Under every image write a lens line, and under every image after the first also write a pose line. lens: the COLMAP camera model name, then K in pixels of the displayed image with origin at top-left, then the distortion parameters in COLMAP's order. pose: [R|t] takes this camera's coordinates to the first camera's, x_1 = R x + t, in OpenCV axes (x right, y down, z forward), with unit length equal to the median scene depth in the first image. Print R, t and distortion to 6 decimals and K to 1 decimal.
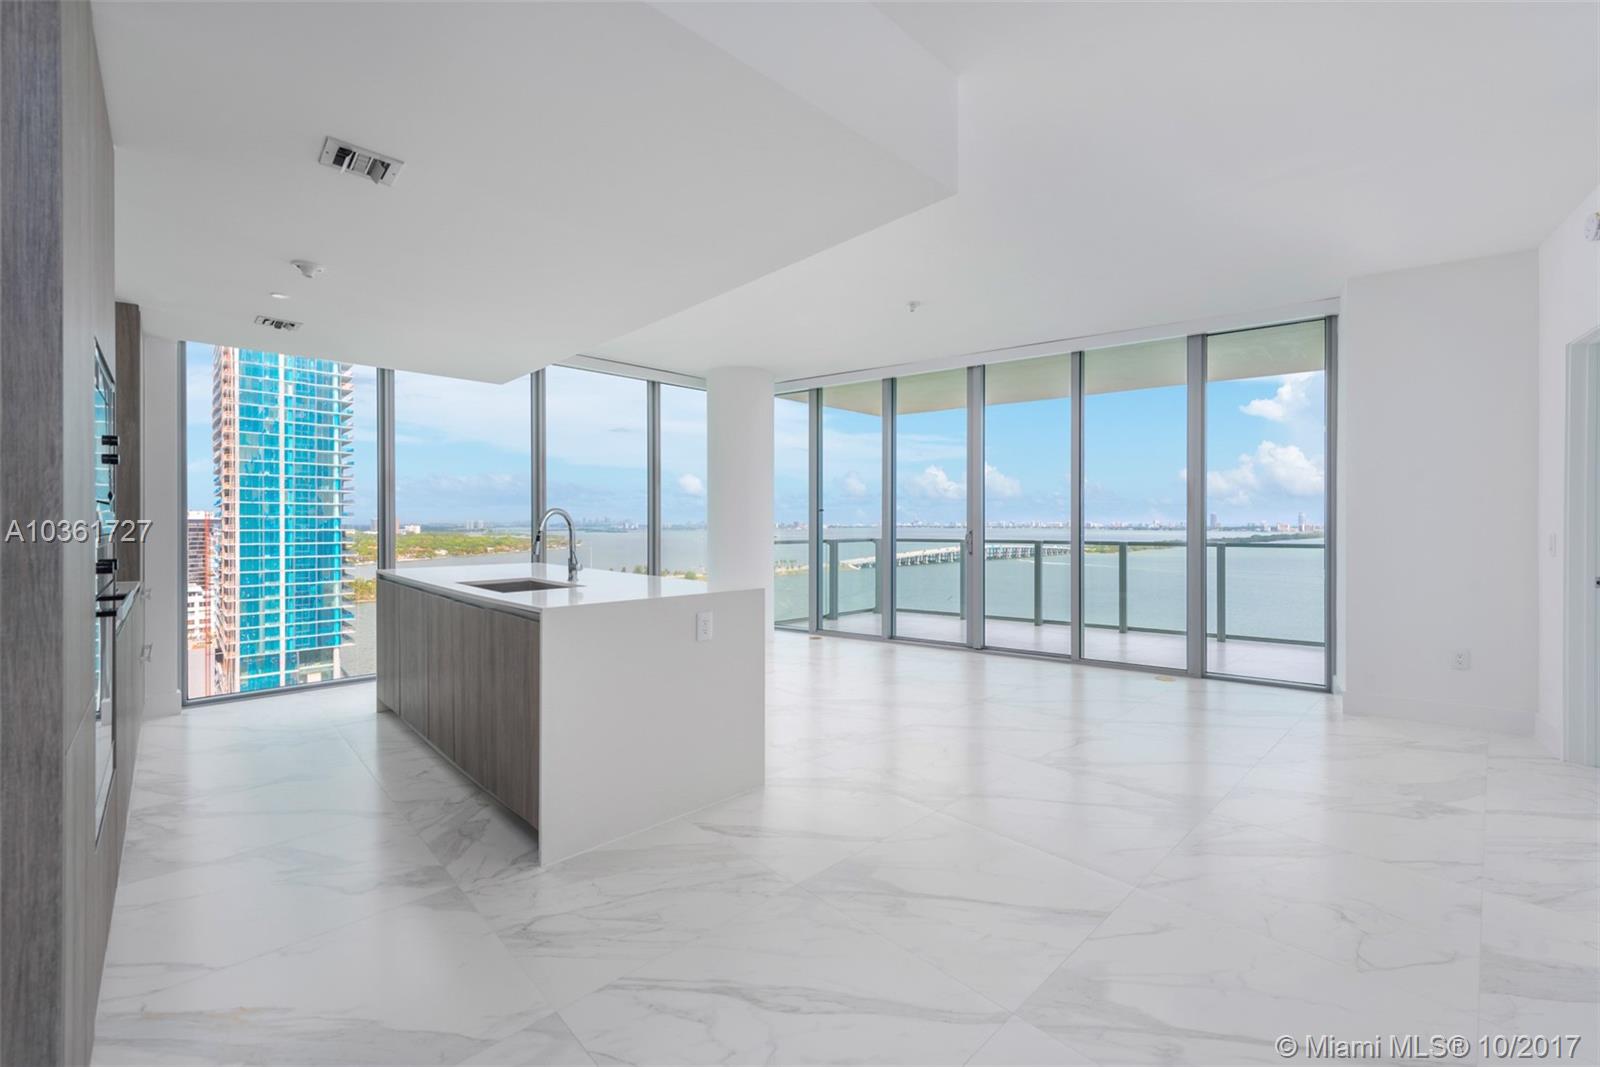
lens RADIAL K [[662.4, 0, 797.9], [0, 662.4, 526.9], [0, 0, 1]] dist [0.001560, 0.000056]
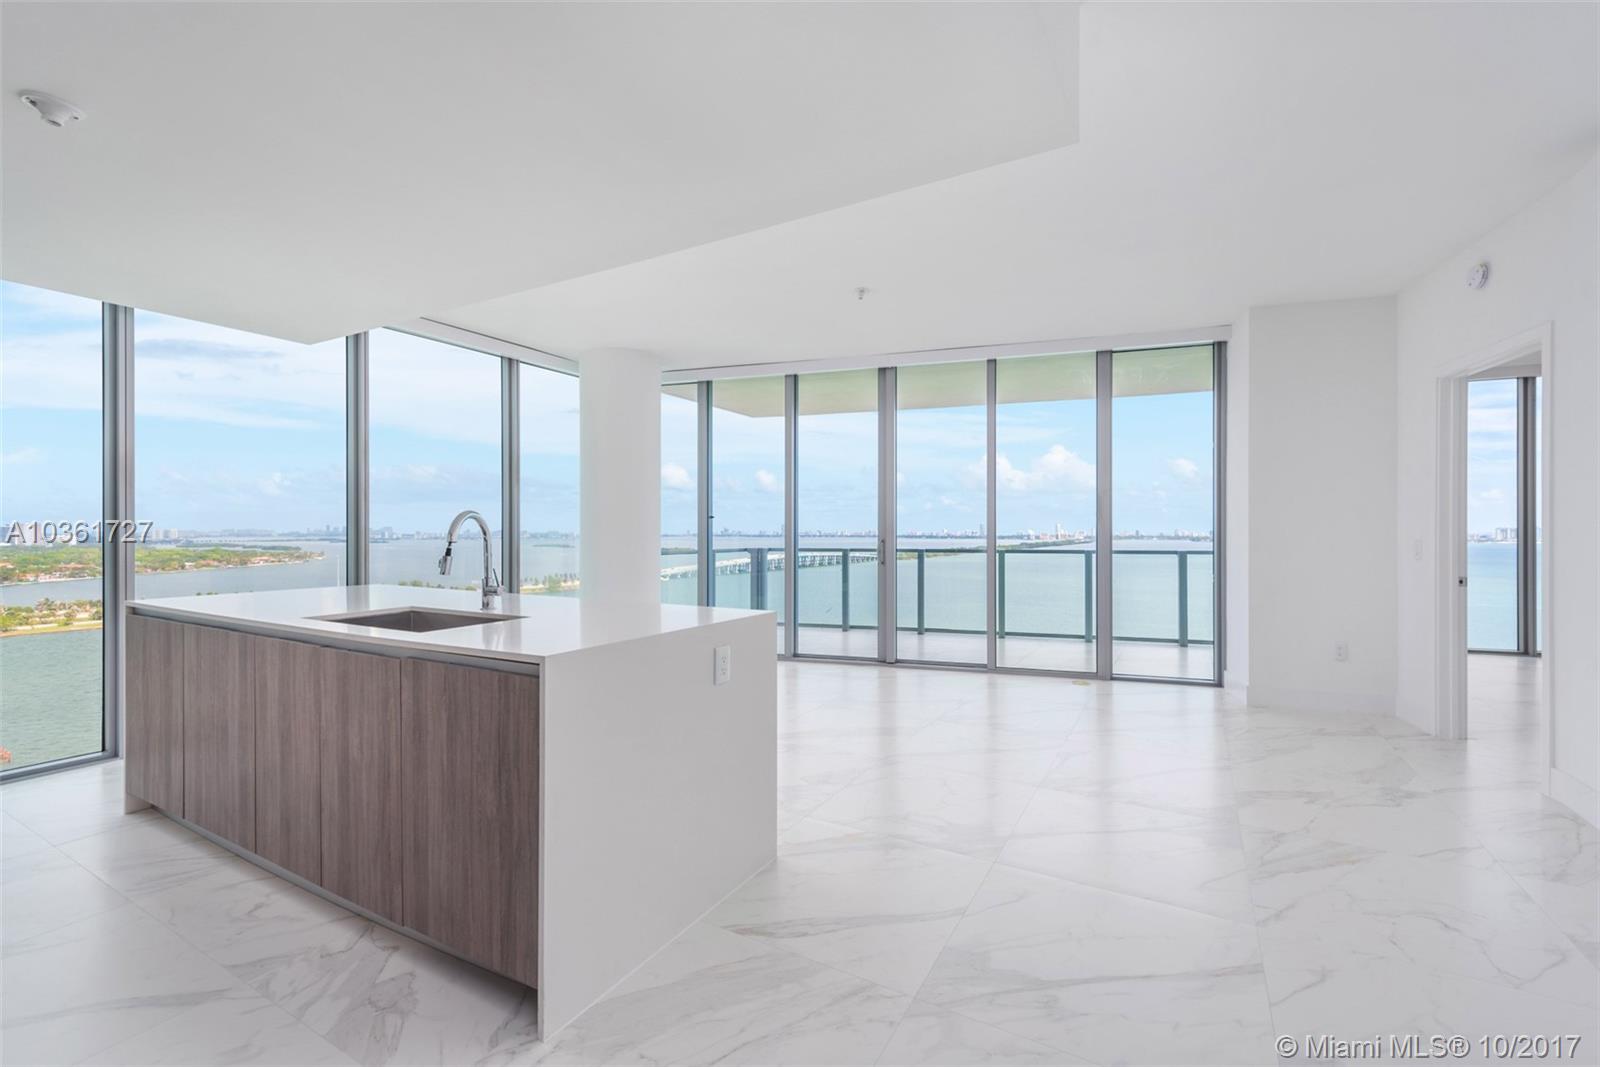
lens RADIAL K [[673.8, 0, 803.6], [0, 673.8, 534.9], [0, 0, 1]] dist [0.001536, 0.000008]
pose [[0.954709, -0.001111, 0.297540, -0.132456], [0.001536, 0.999998, -0.001195, 0.000078], [-0.297538, 0.001598, 0.954709, 0.104814]]
